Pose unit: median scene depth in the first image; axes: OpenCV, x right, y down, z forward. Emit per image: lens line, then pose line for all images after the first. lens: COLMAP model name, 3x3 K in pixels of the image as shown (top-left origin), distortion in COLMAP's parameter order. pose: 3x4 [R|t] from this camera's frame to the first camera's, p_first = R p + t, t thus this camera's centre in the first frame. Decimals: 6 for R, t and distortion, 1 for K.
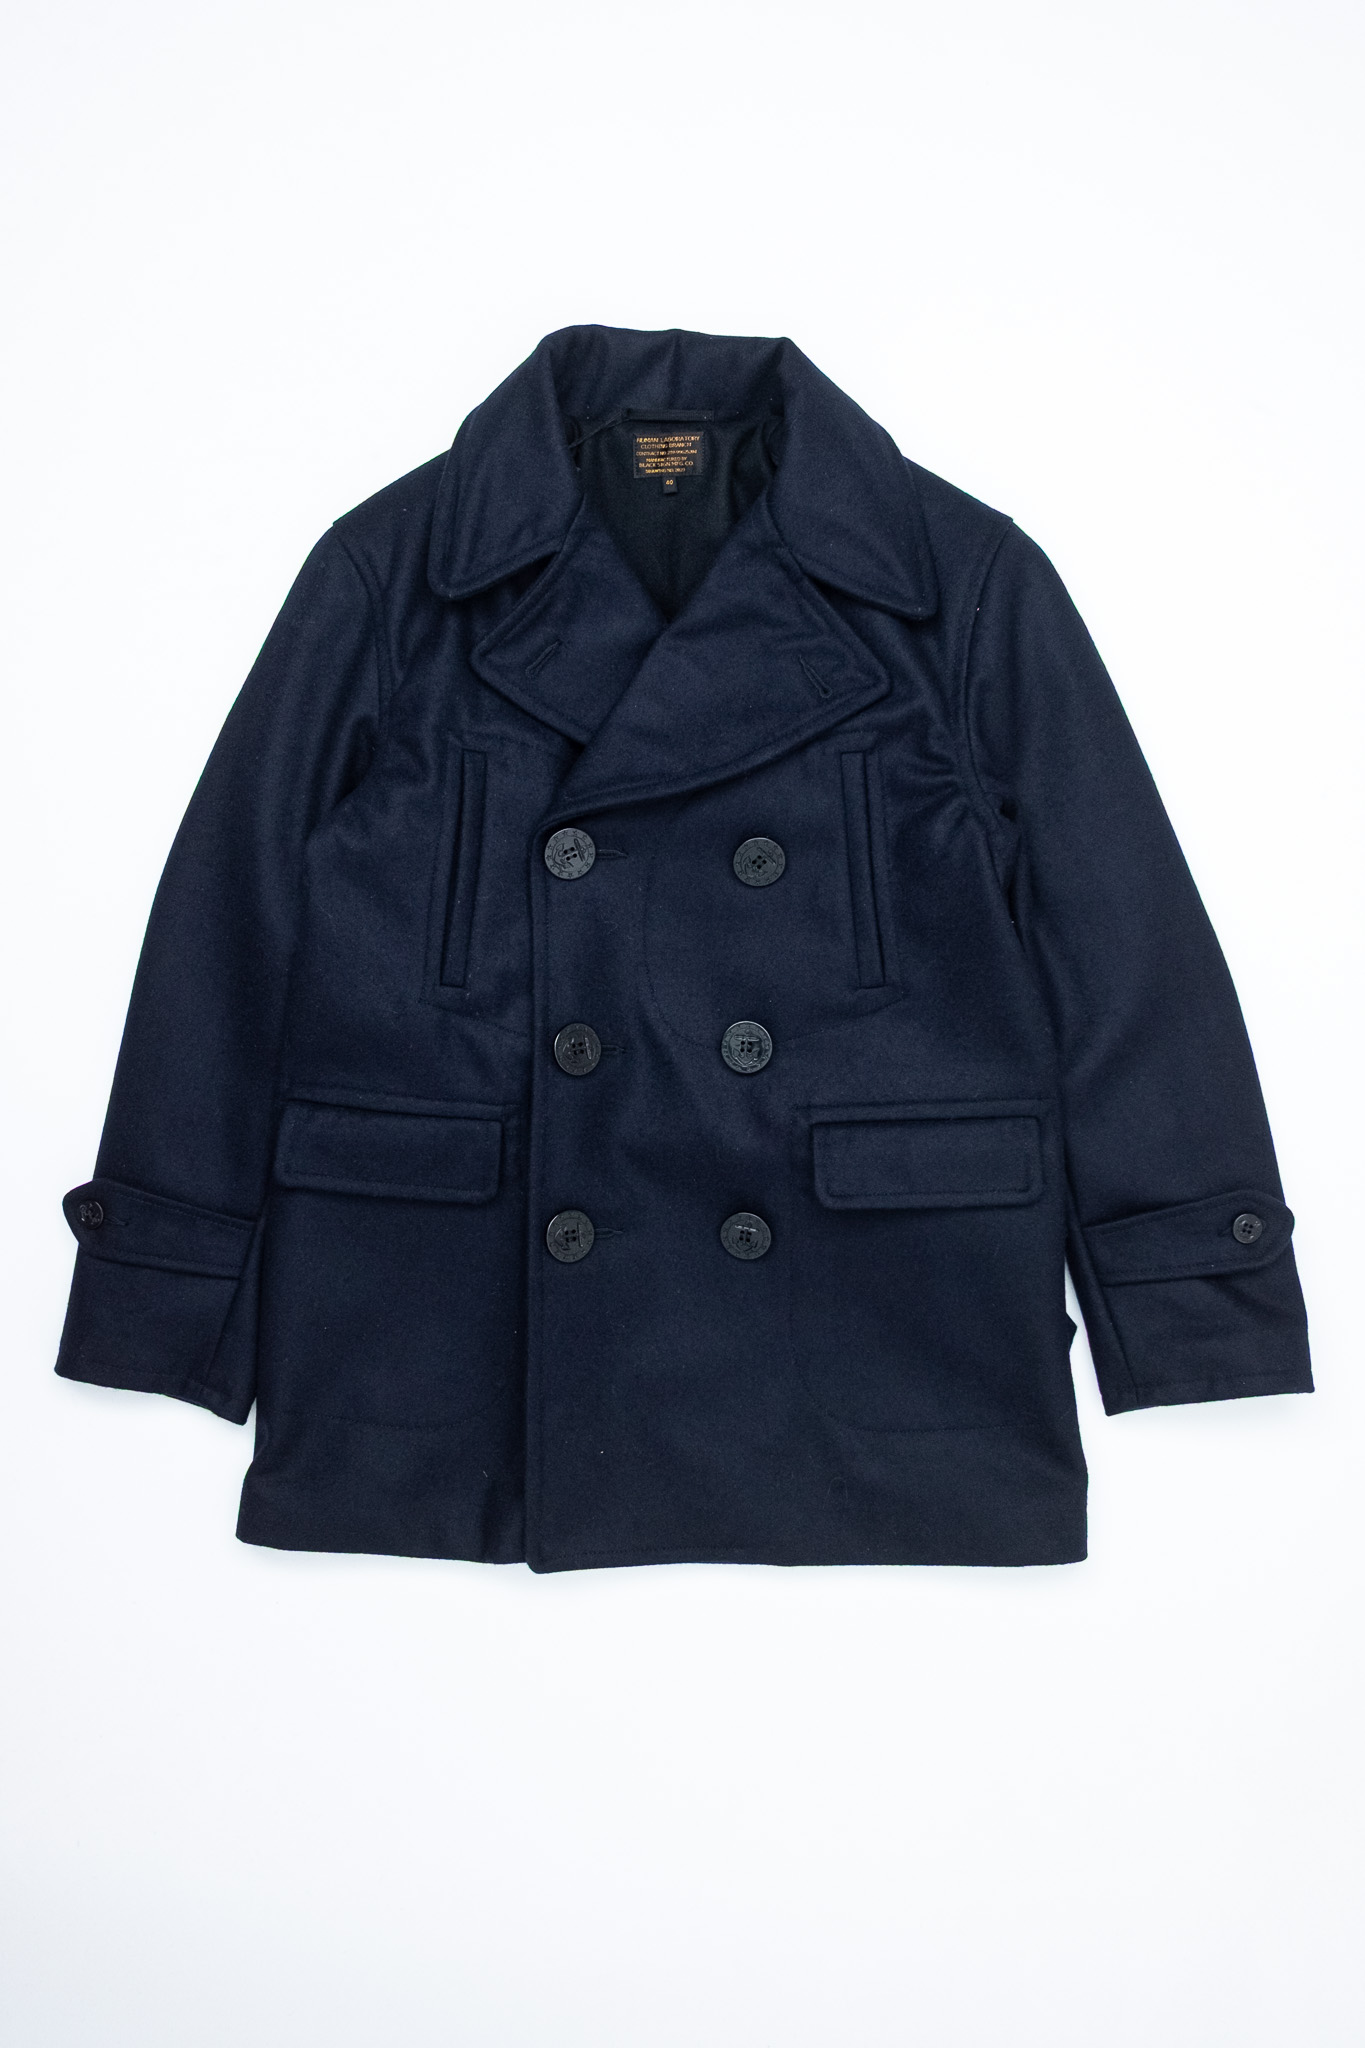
lens RADIAL K [[1619.9, 0, 682.5], [0, 1619.9, 1024.0], [0, 0, 1]] dist [-0.012499, -0.005624]
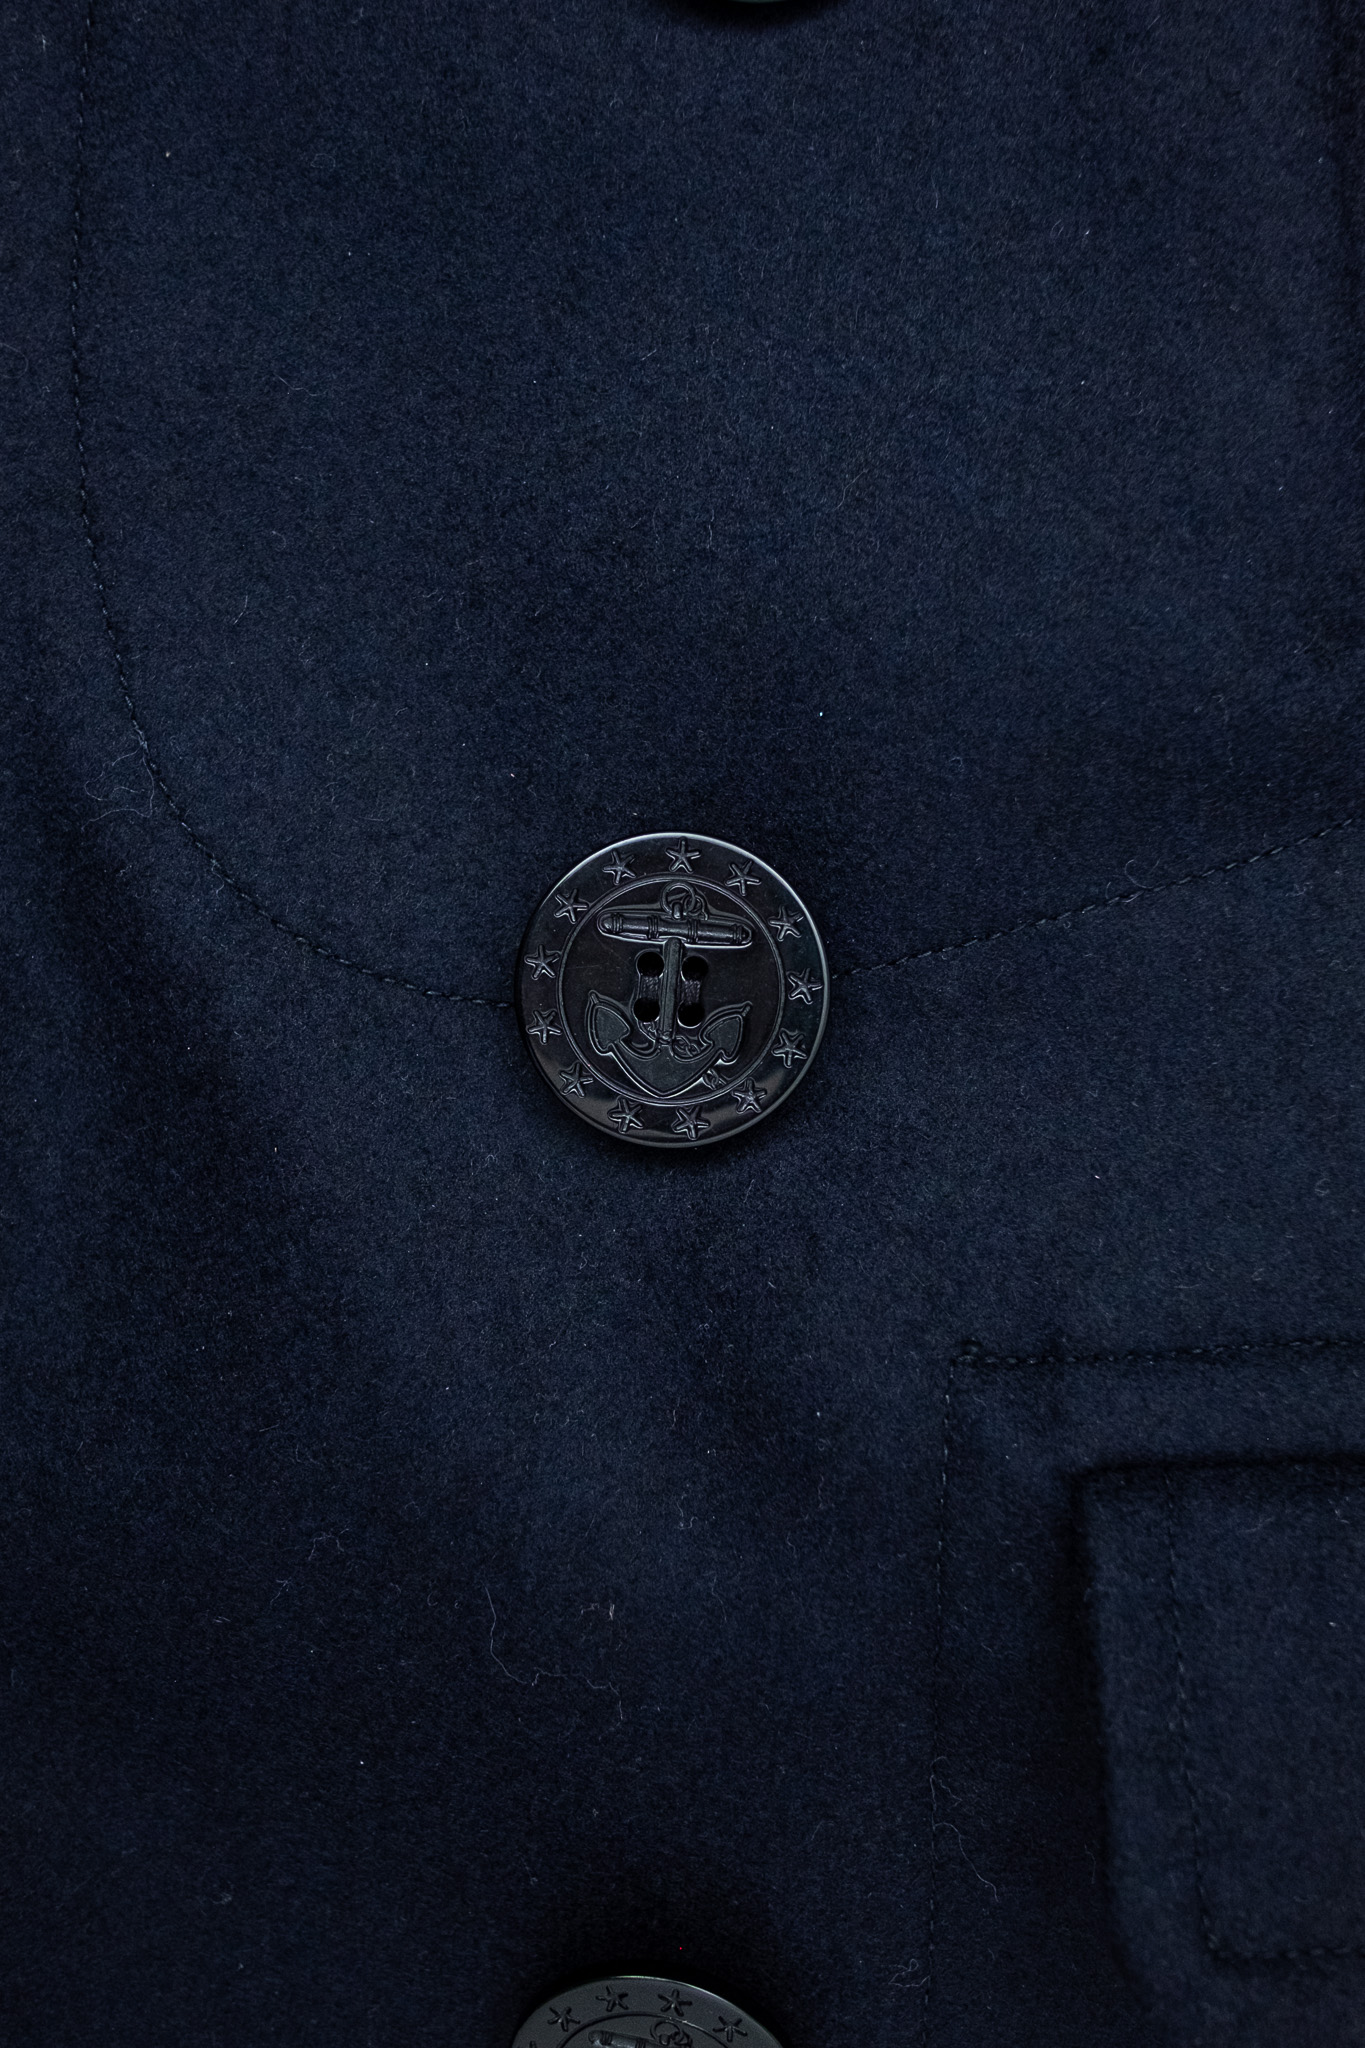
lens RADIAL K [[1989.8, 0, 621.4], [0, 1989.8, 1027.7], [0, 0, 1]] dist [0.002633, 0.002222]
pose [[0.999593, 0.008826, 0.027119, 0.029028], [-0.008802, 0.999961, -0.001019, 0.018717], [-0.027127, 0.000780, 0.999632, 0.800590]]
